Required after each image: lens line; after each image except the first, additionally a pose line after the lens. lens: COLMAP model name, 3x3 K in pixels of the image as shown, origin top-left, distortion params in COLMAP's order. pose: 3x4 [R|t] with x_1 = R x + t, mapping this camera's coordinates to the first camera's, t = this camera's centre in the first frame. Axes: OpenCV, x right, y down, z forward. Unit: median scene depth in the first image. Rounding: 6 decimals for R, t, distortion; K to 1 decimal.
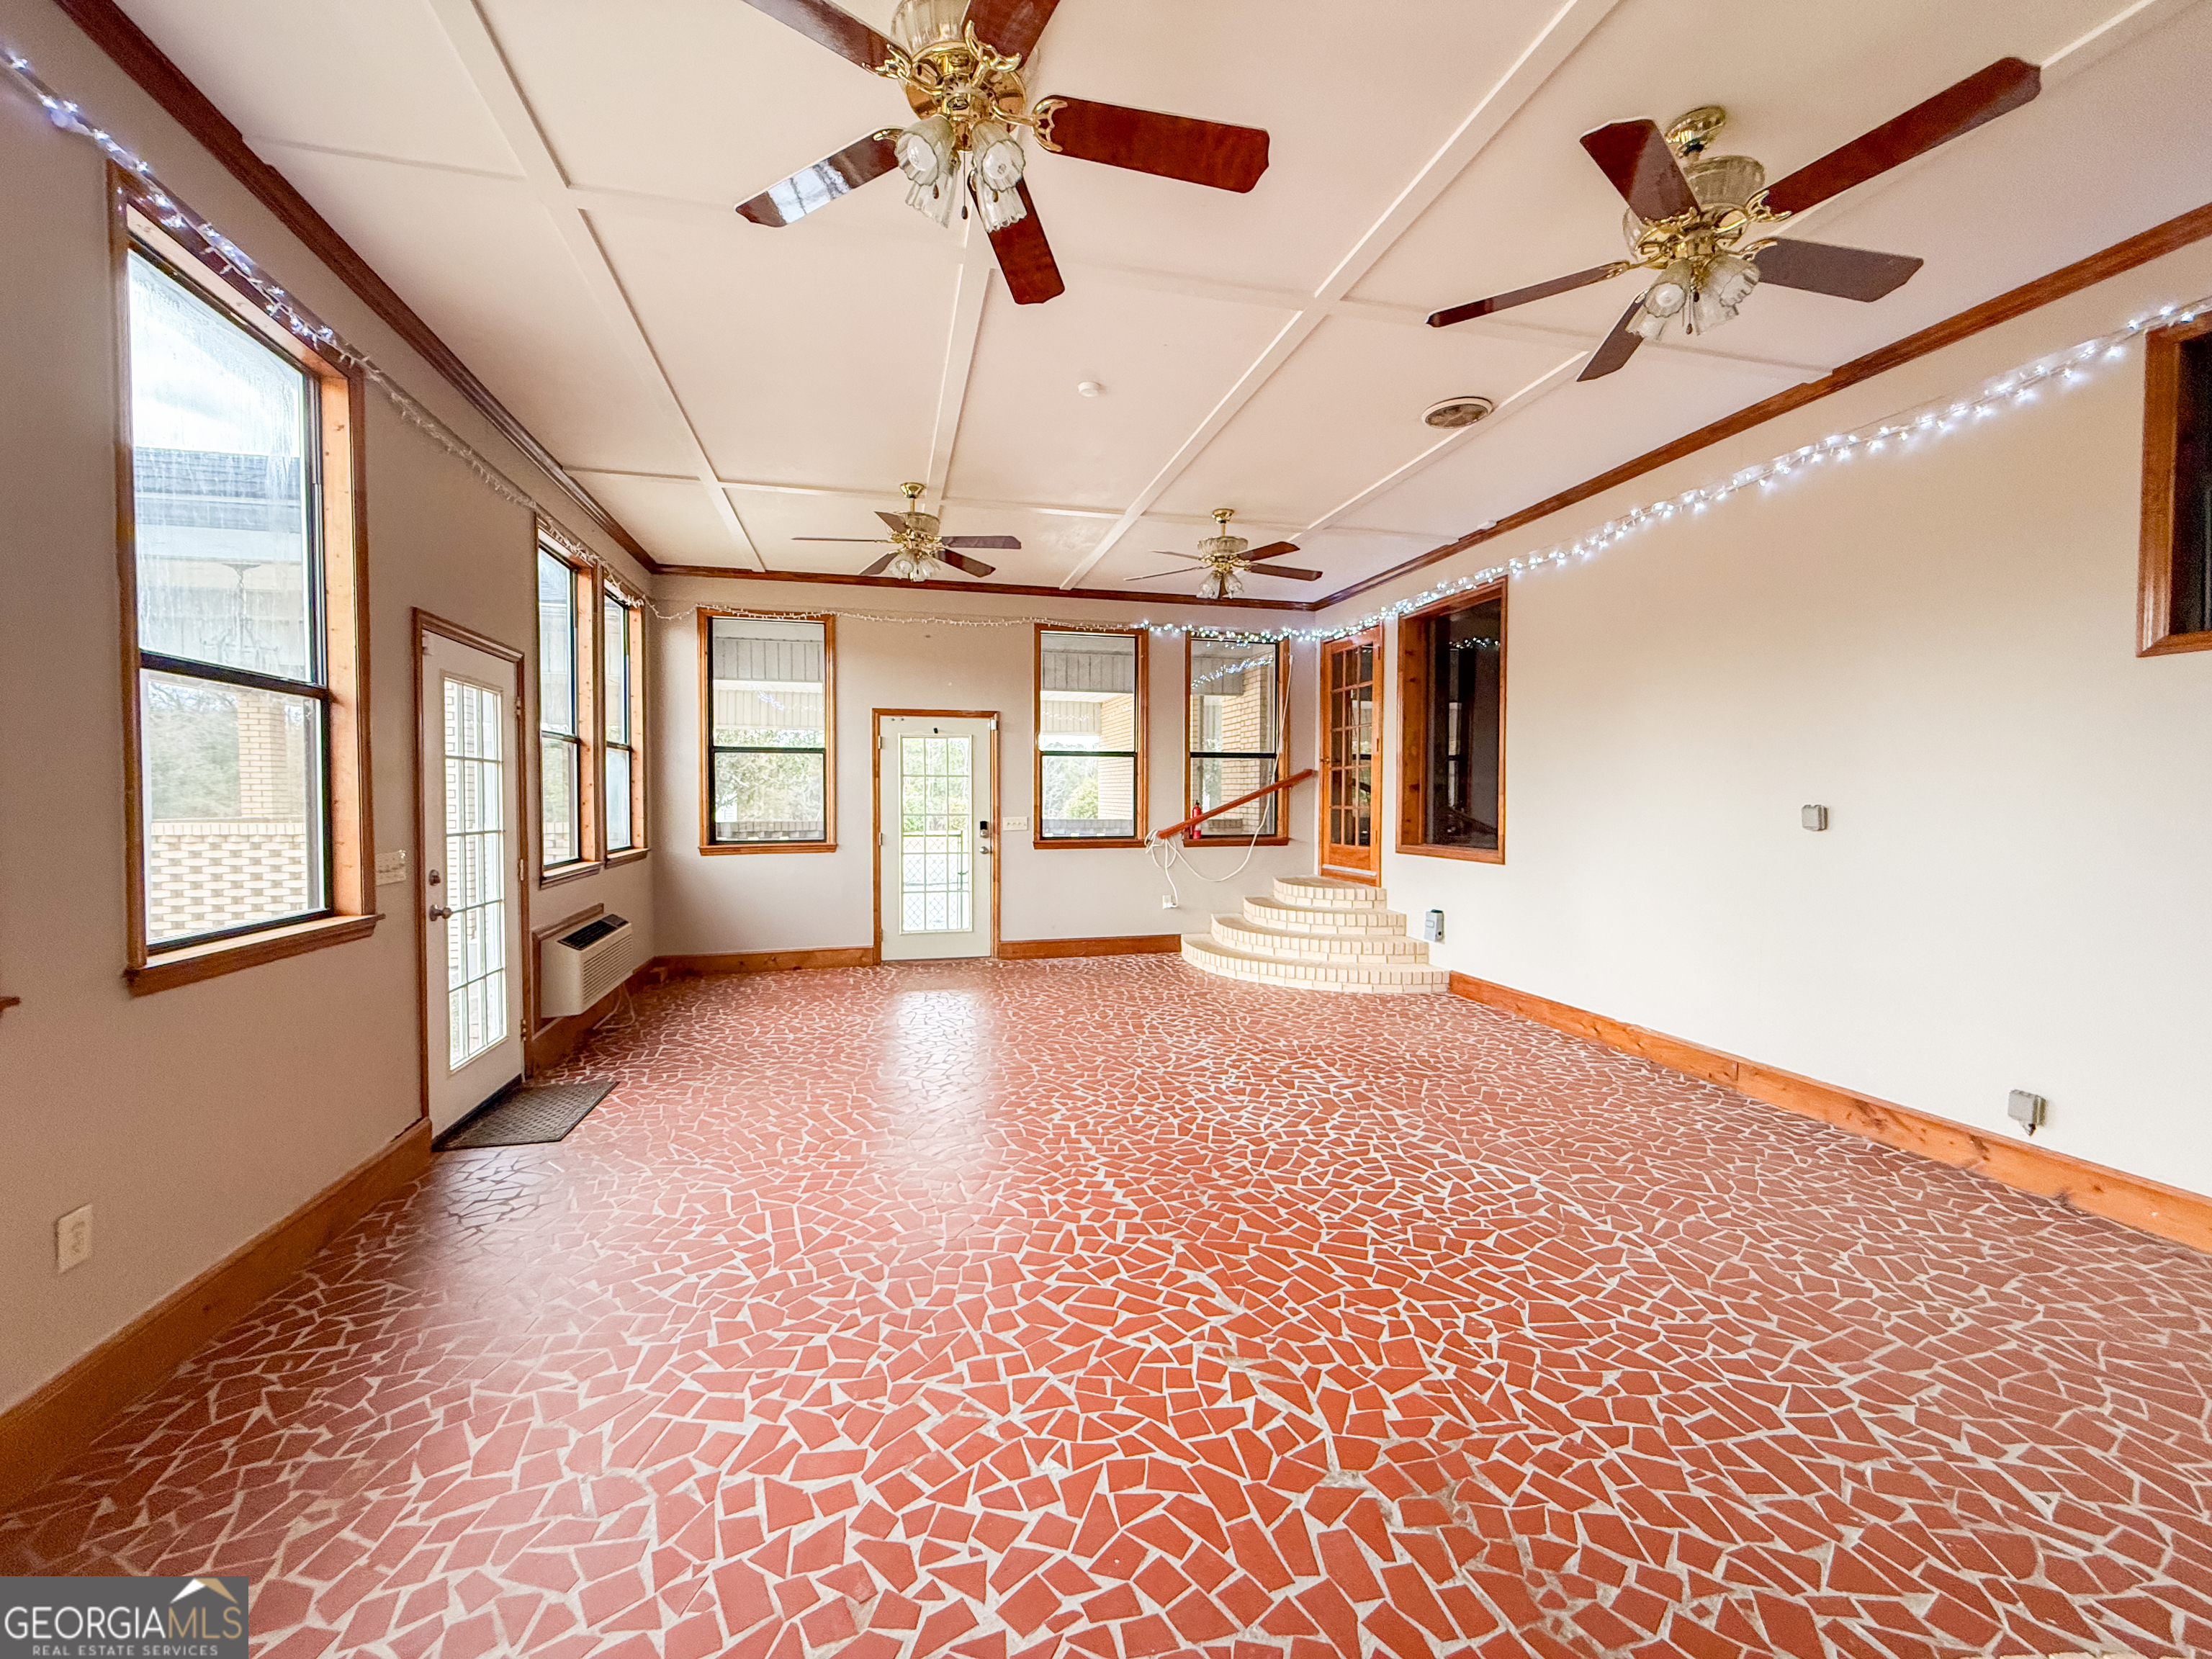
lens RADIAL K [[912.7, 0, 1106.0], [0, 912.7, 829.5], [0, 0, 1]] dist [0.001362, 0.000221]
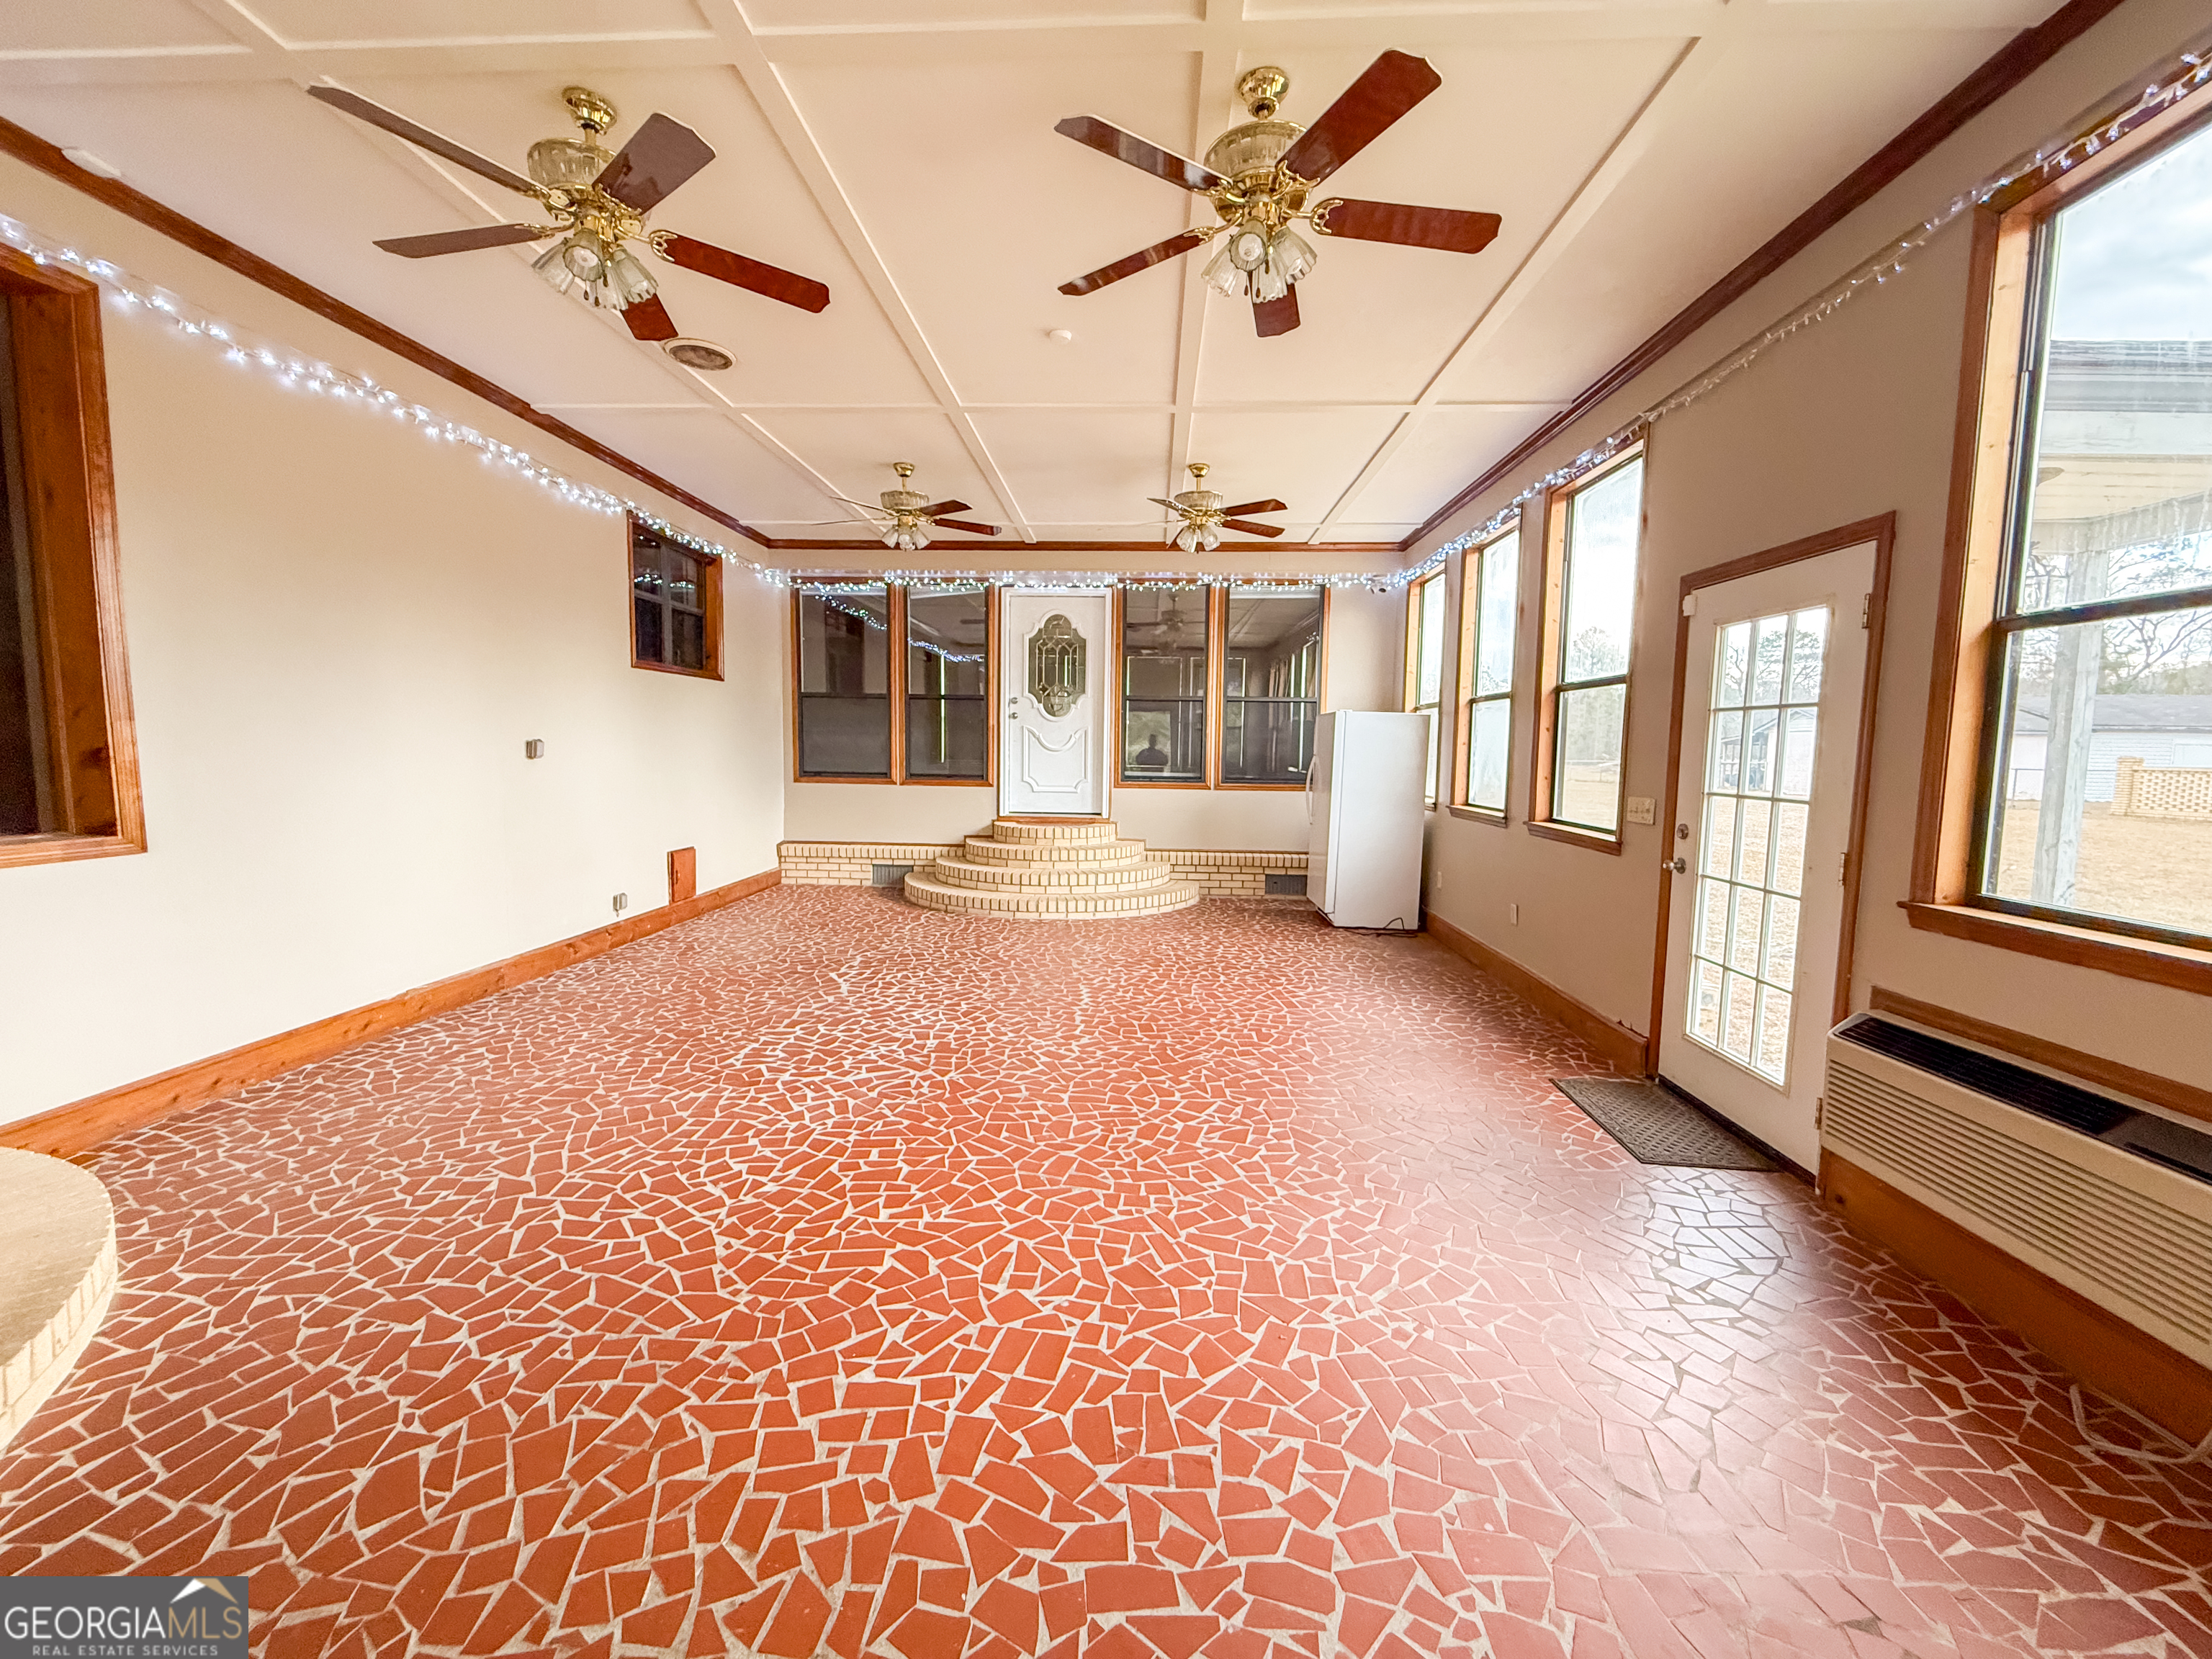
lens RADIAL K [[912.7, 0, 1106.0], [0, 912.7, 829.5], [0, 0, 1]] dist [0.001362, 0.000221]
pose [[-0.957662, -0.043090, 0.284650, -0.348858], [-0.006815, 0.991852, 0.127217, -0.064119], [-0.287813, 0.119891, -0.950153, 1.855470]]
